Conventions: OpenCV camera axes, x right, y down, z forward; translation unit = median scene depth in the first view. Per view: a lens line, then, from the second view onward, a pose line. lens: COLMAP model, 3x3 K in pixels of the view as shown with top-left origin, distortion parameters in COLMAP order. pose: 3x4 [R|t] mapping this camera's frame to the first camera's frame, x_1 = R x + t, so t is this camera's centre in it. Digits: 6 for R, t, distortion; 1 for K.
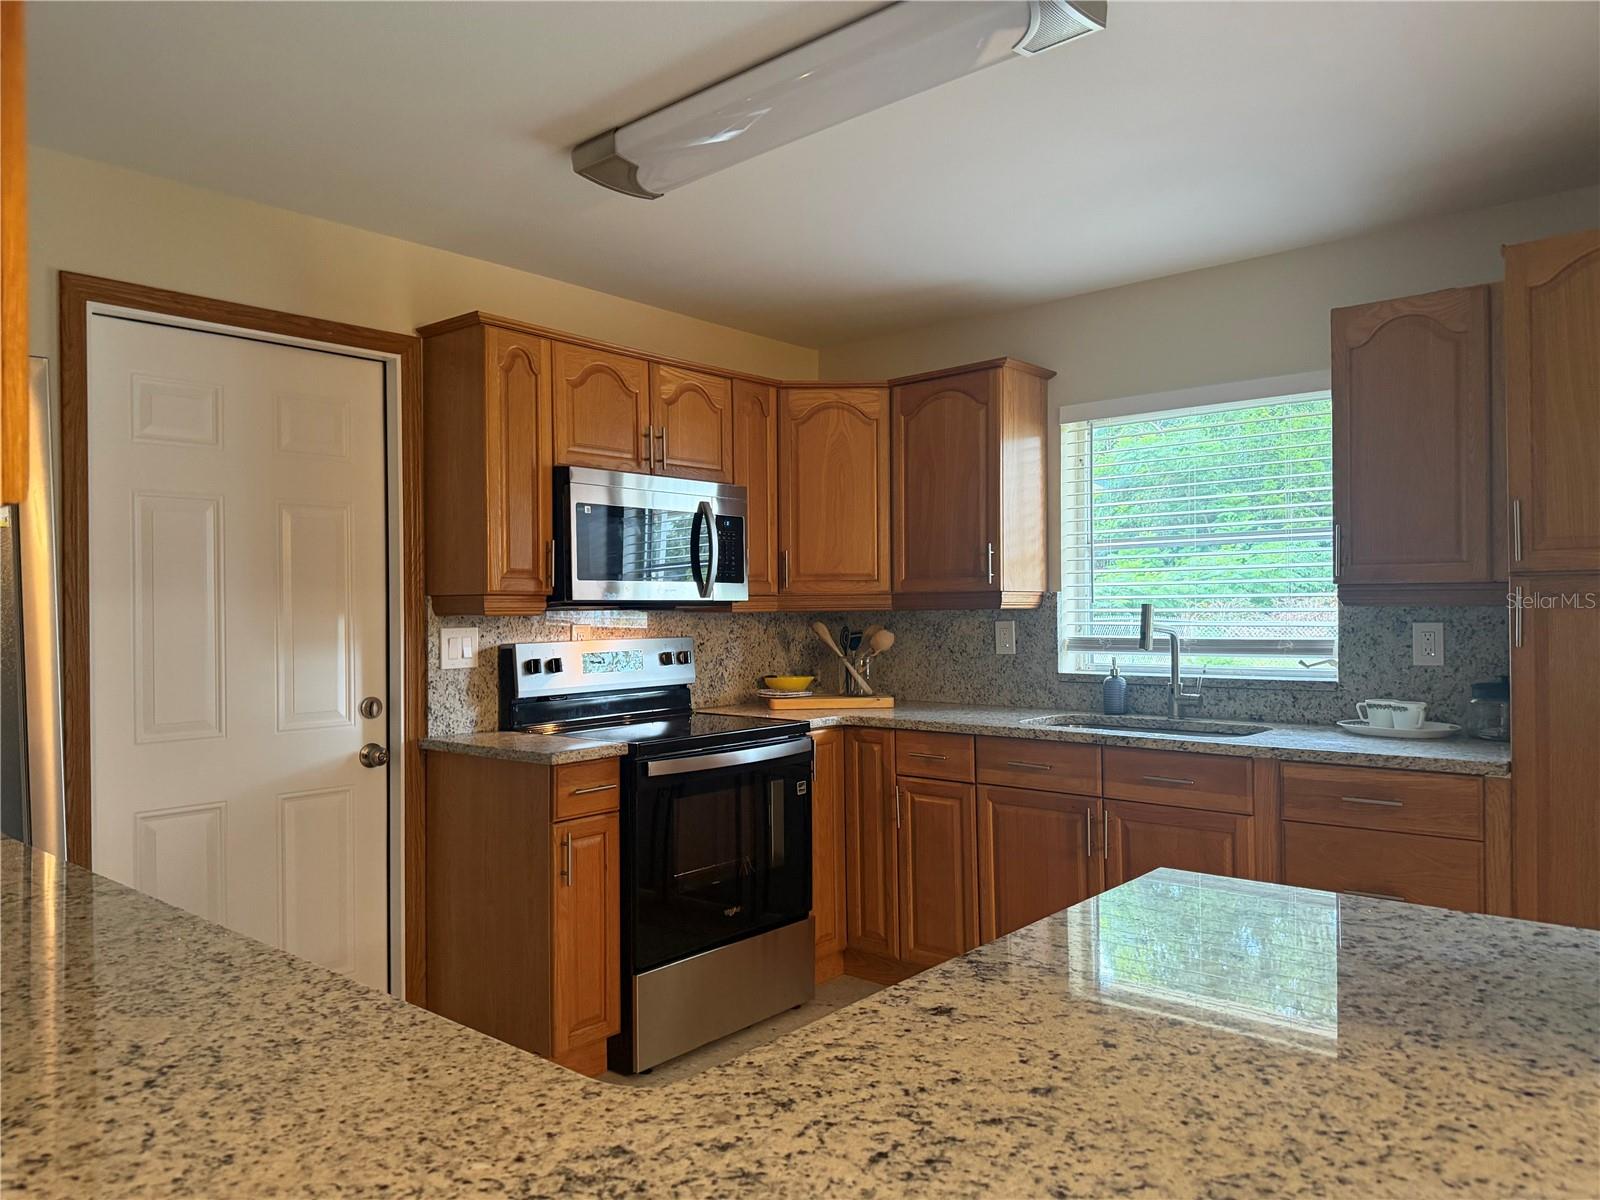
lens RADIAL K [[1111.9, 0, 806.2], [0, 1111.9, 597.5], [0, 0, 1]] dist [0.036577, -0.039864]
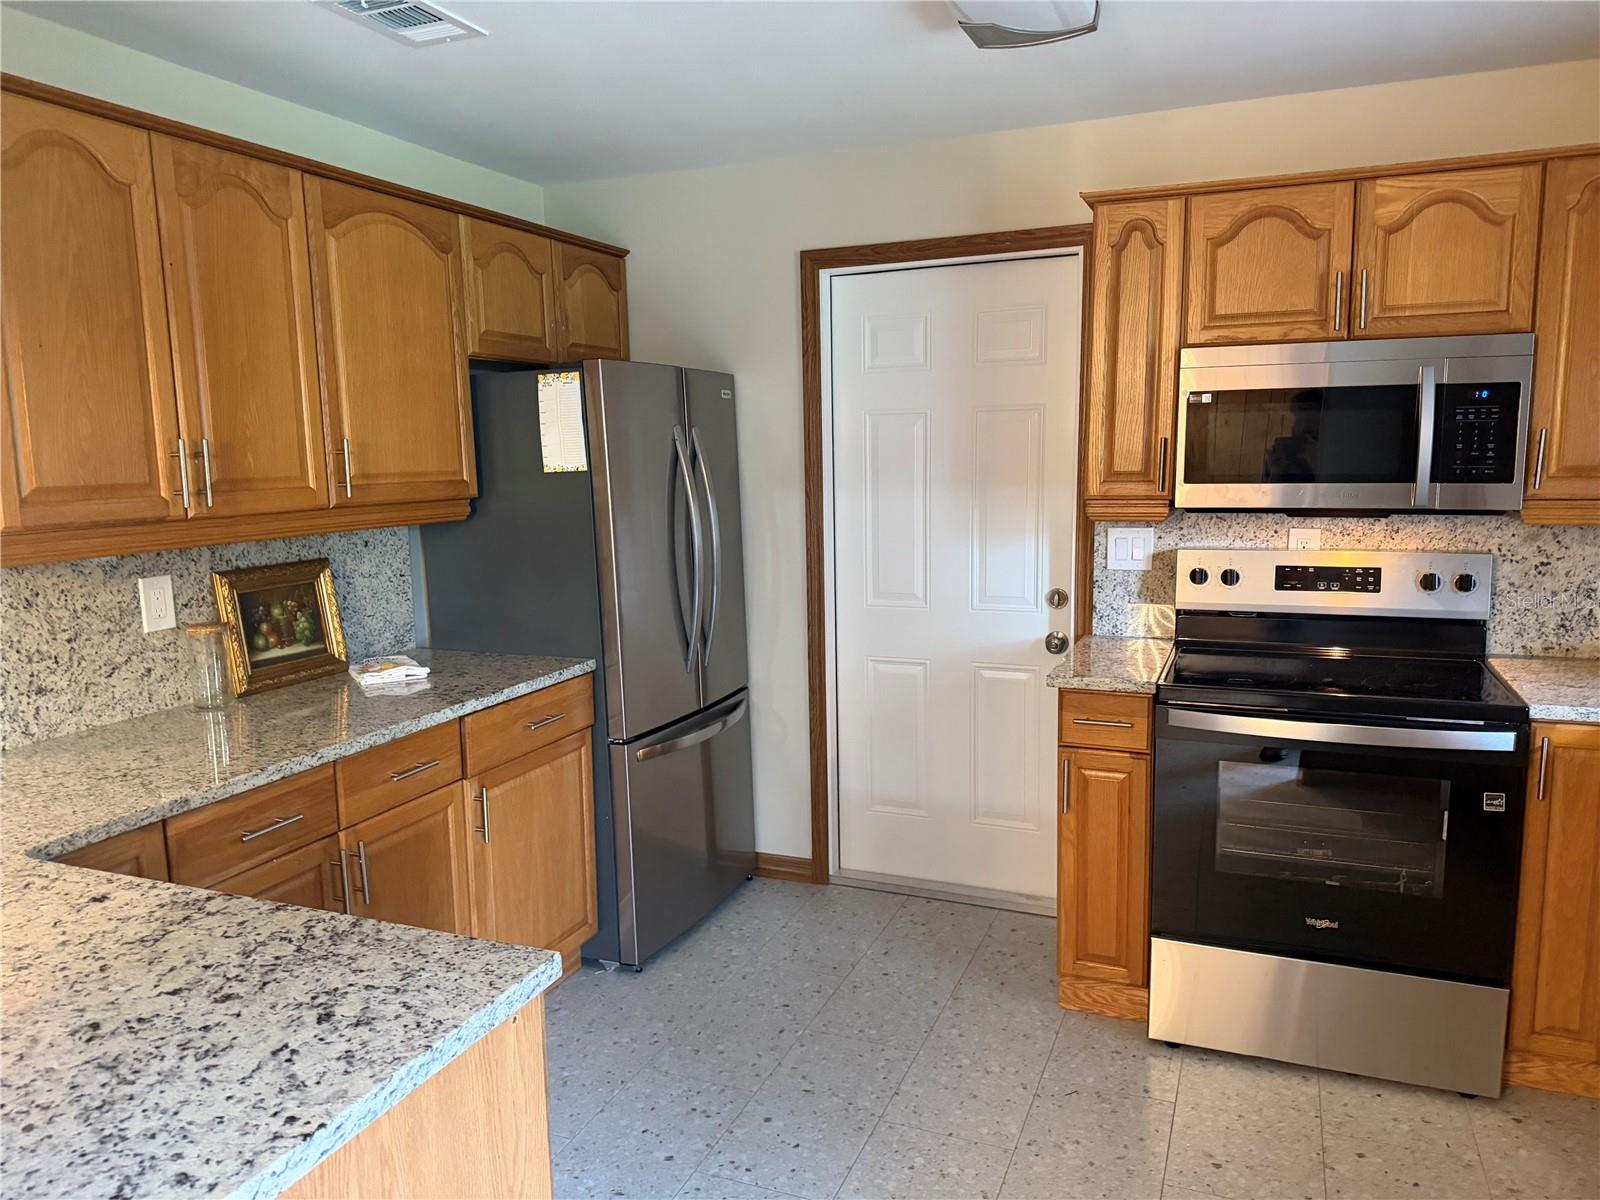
lens RADIAL K [[1111.9, 0, 768.5], [0, 1111.9, 599.8], [0, 0, 1]] dist [0.036577, -0.039864]
pose [[0.310952, 0.133484, -0.941005, 0.497966], [0.023704, 0.988691, 0.148081, -0.060286], [0.950130, -0.068352, 0.304271, 0.412278]]
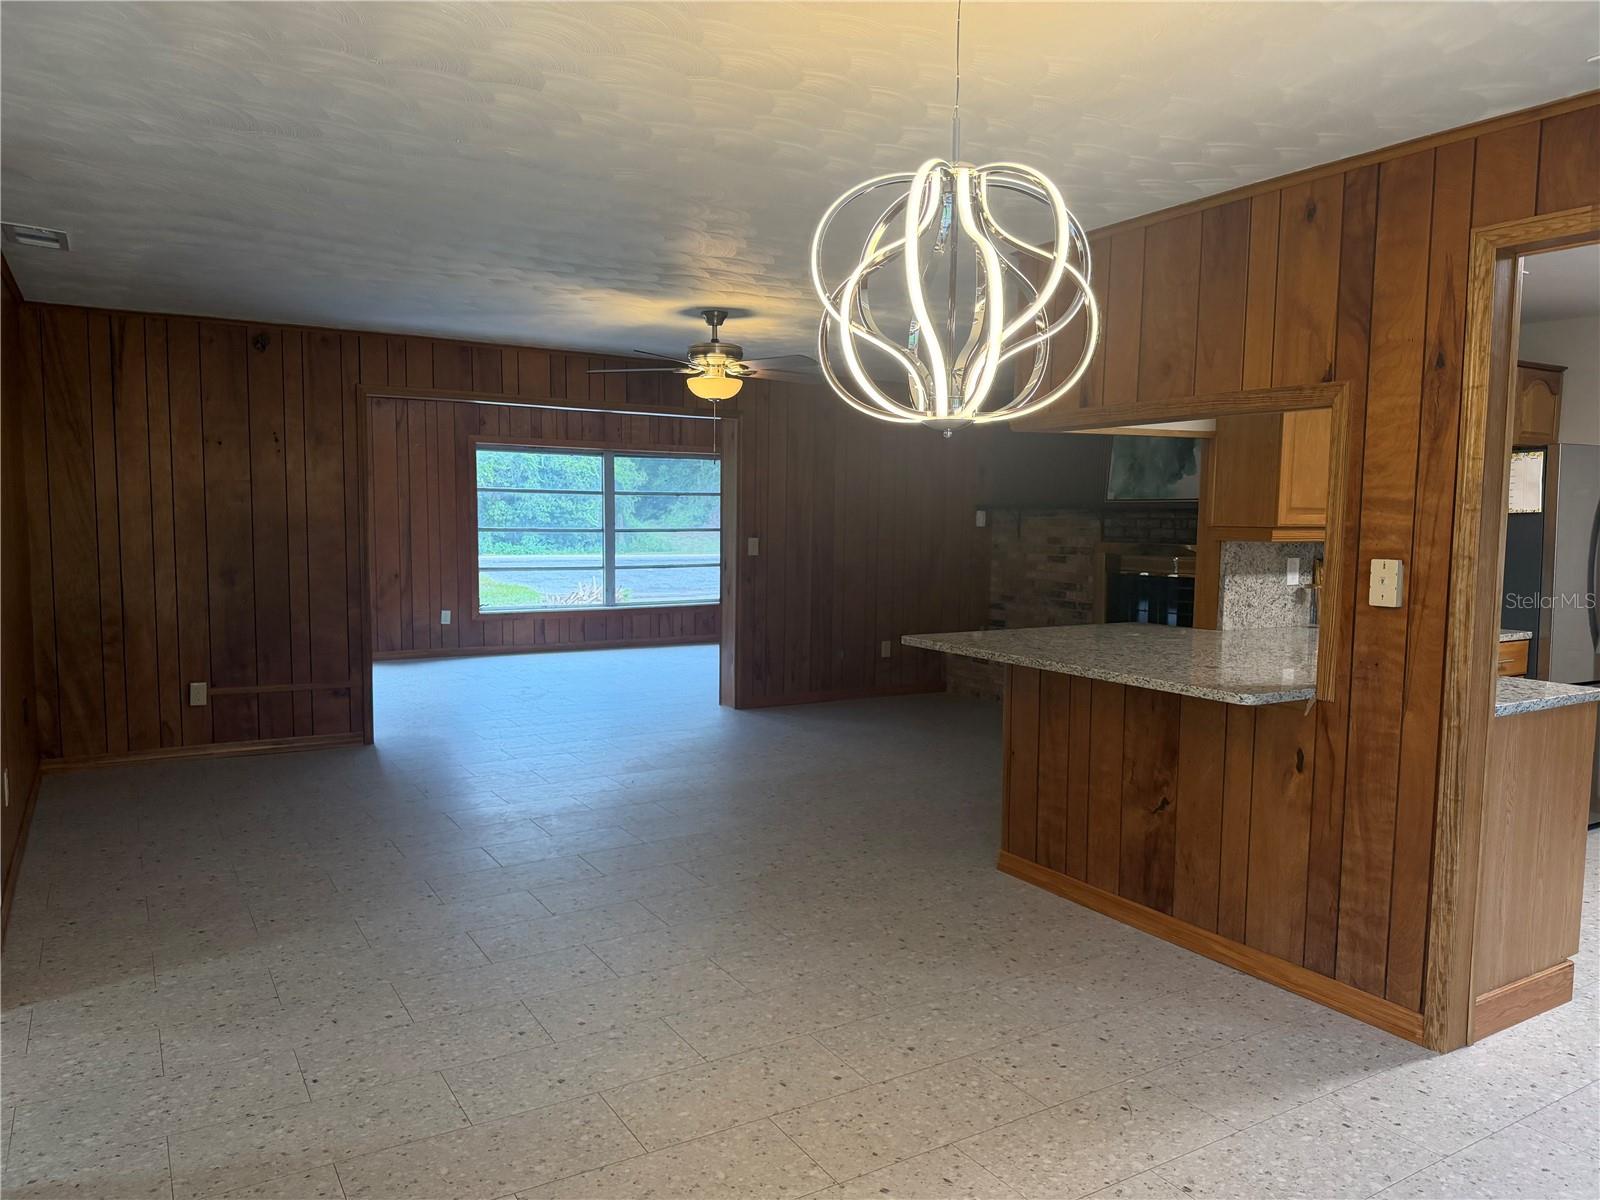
lens RADIAL K [[1111.9, 0, 799.4], [0, 1111.9, 600.6], [0, 0, 1]] dist [0.036577, -0.039864]
pose [[-0.297176, 0.082429, -0.951258, 1.261225], [0.002512, 0.996331, 0.085550, -0.046732], [0.954819, 0.023034, -0.296292, 0.073473]]
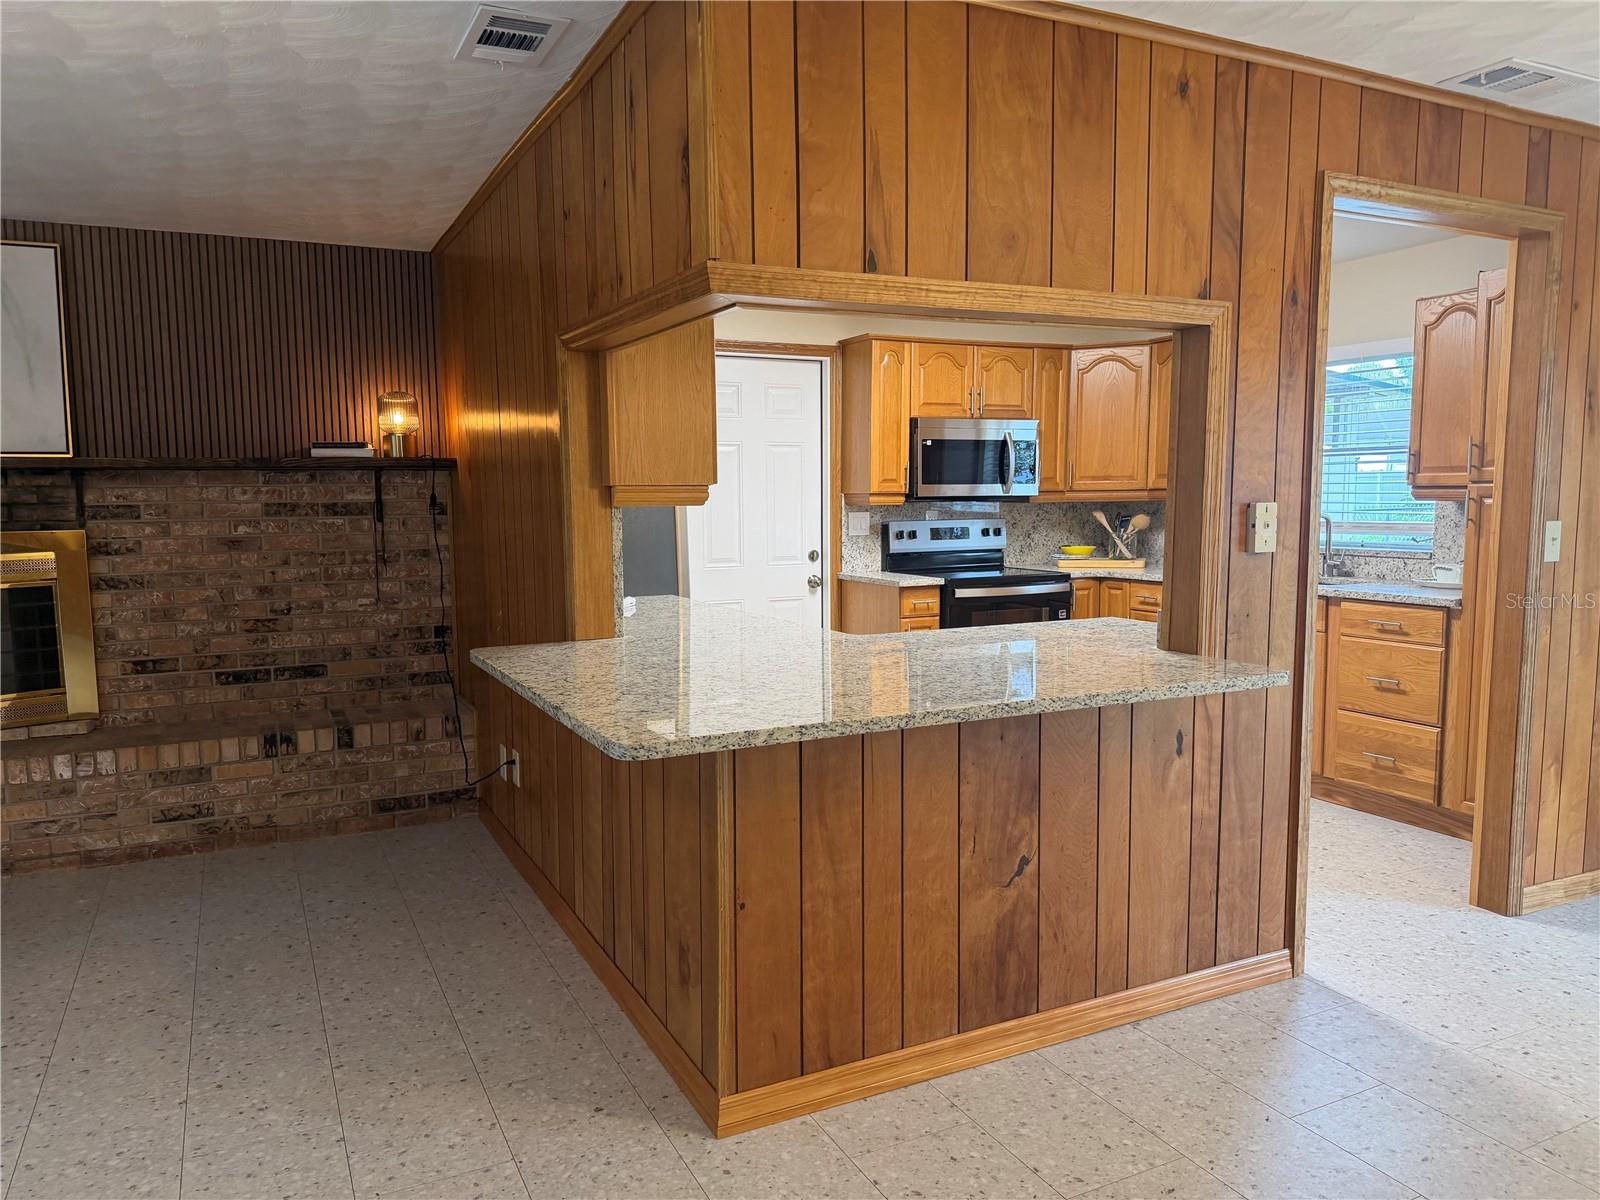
lens RADIAL K [[1111.9, 0, 815.2], [0, 1111.9, 607.3], [0, 0, 1]] dist [0.036577, -0.039864]
pose [[0.923274, 0.037892, -0.382268, 0.298099], [0.005523, 0.993711, 0.111841, -0.019868], [0.384102, -0.105371, 0.917258, -0.643135]]
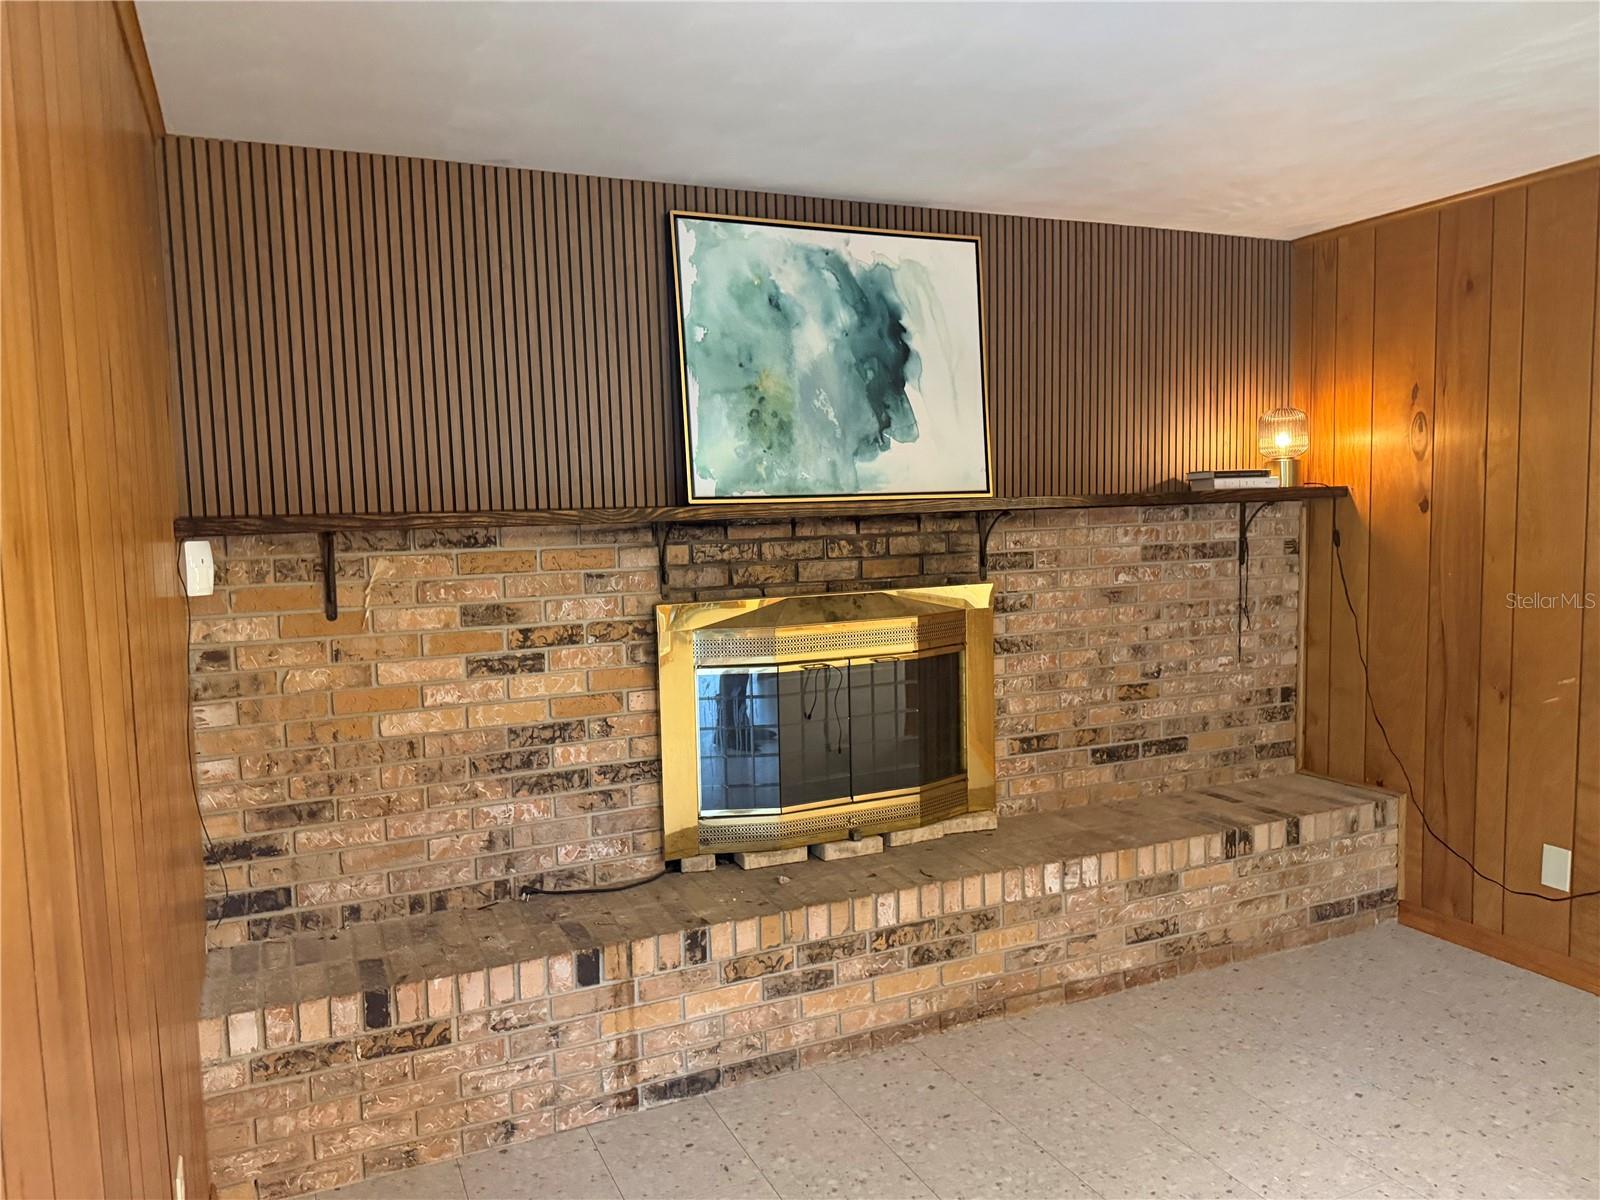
lens RADIAL K [[1111.9, 0, 787.7], [0, 1111.9, 589.0], [0, 0, 1]] dist [0.036577, -0.039864]
pose [[0.910666, 0.012135, -0.412964, -0.675664], [0.023701, 0.996388, 0.081545, -0.053347], [0.412462, -0.084048, 0.907089, -0.814309]]
